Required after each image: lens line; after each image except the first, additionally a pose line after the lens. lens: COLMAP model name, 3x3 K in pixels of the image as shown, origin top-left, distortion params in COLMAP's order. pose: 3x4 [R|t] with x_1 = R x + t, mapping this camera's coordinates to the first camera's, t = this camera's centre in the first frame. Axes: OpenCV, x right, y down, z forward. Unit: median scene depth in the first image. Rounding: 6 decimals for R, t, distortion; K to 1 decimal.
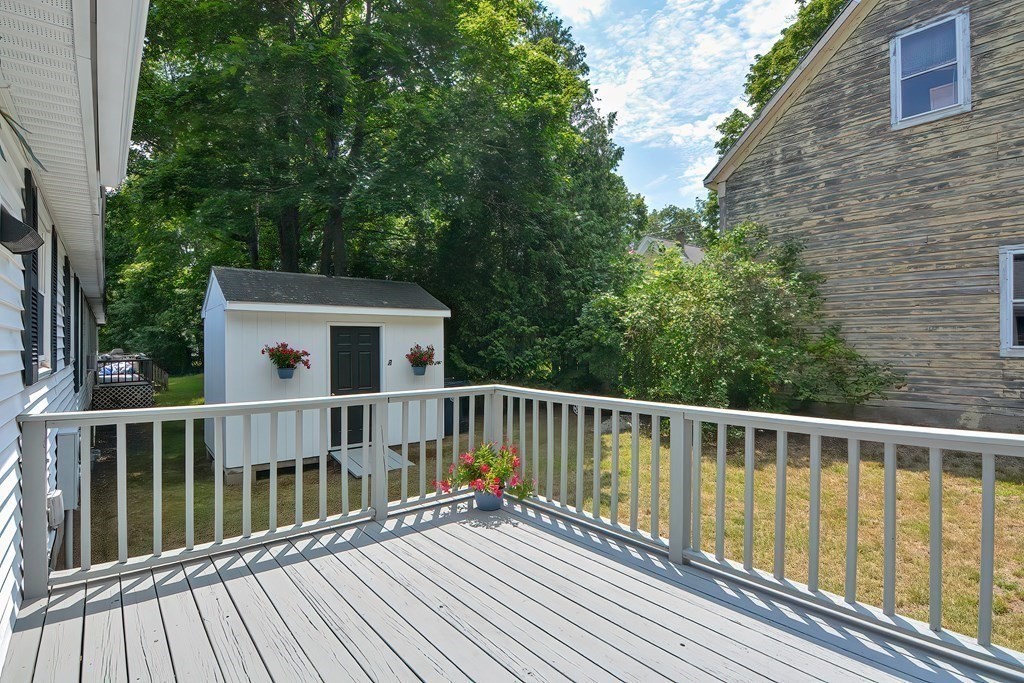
lens RADIAL K [[506.8, 0, 508.6], [0, 506.8, 344.8], [0, 0, 1]] dist [-0.000494, -0.012038]
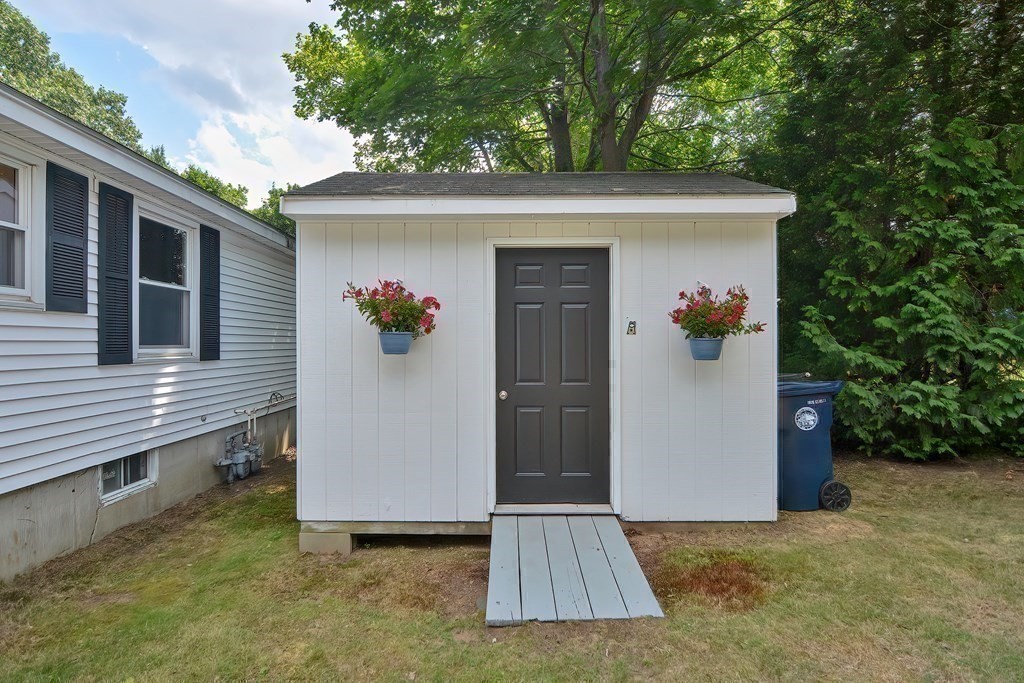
lens RADIAL K [[511.9, 0, 493.7], [0, 511.9, 340.9], [0, 0, 1]] dist [0.012348, -0.019526]
pose [[0.780572, -0.001146, -0.625065, -0.060557], [-0.002034, 0.999988, -0.004375, 0.054619], [0.625063, 0.004687, 0.780560, 0.665156]]
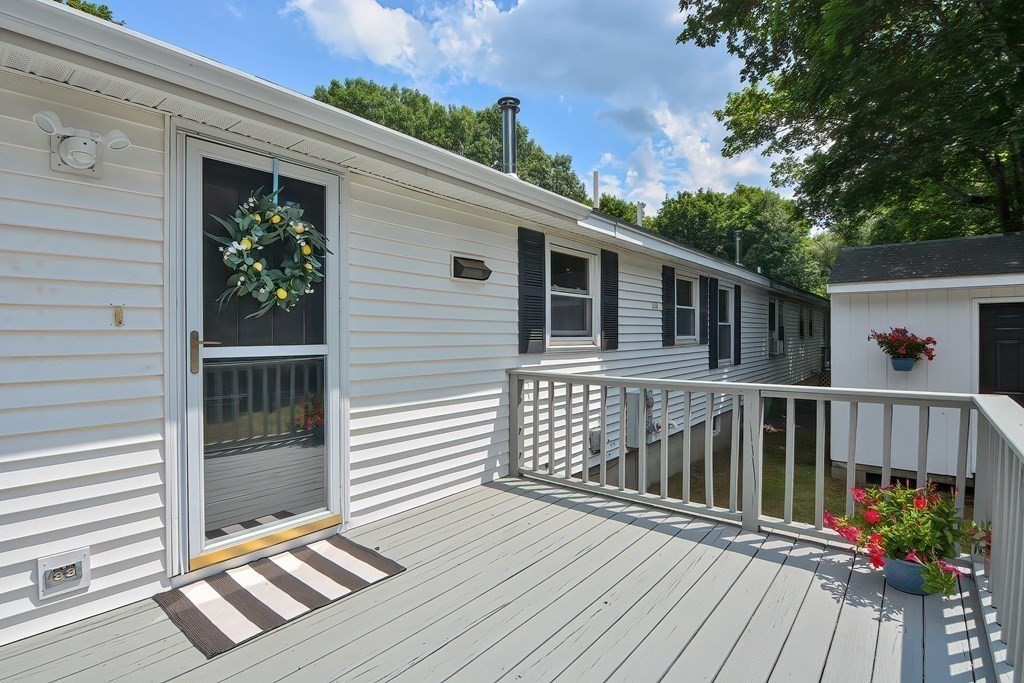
lens RADIAL K [[495.8, 0, 499.0], [0, 495.8, 342.7], [0, 0, 1]] dist [0.000585, -0.014087]
pose [[0.197474, 0.017430, -0.980153, 0.216169], [0.000613, 0.999840, 0.017903, 0.005428], [0.980308, -0.004136, 0.197431, 0.189235]]
